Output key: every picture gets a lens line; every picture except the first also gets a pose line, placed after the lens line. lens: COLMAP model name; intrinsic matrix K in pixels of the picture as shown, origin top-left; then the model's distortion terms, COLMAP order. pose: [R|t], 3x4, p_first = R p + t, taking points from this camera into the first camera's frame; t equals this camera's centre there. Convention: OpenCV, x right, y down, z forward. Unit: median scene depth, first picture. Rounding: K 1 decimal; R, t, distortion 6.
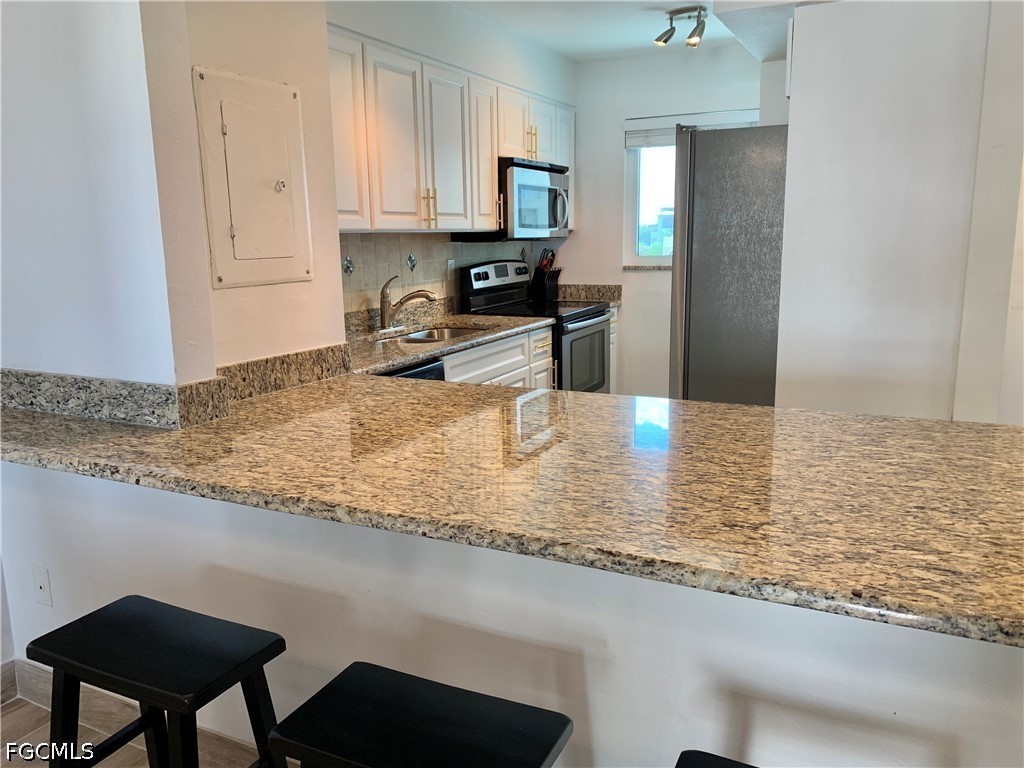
lens RADIAL K [[785.8, 0, 516.3], [0, 785.8, 381.6], [0, 0, 1]] dist [0.062028, -0.084873]
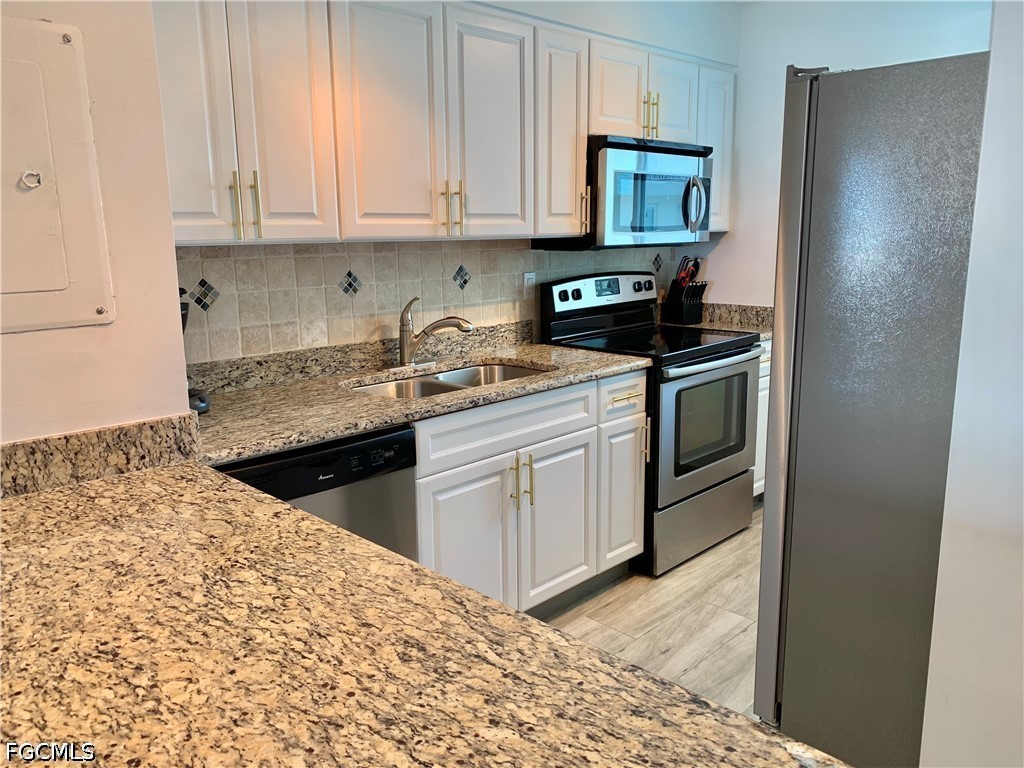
lens RADIAL K [[704.8, 0, 510.2], [0, 704.8, 374.2], [0, 0, 1]] dist [-0.003730, -0.004109]
pose [[0.925943, 0.071233, -0.370885, 0.168202], [-0.064184, 0.997446, 0.031332, -0.078645], [0.372170, -0.005206, 0.928150, 0.361901]]
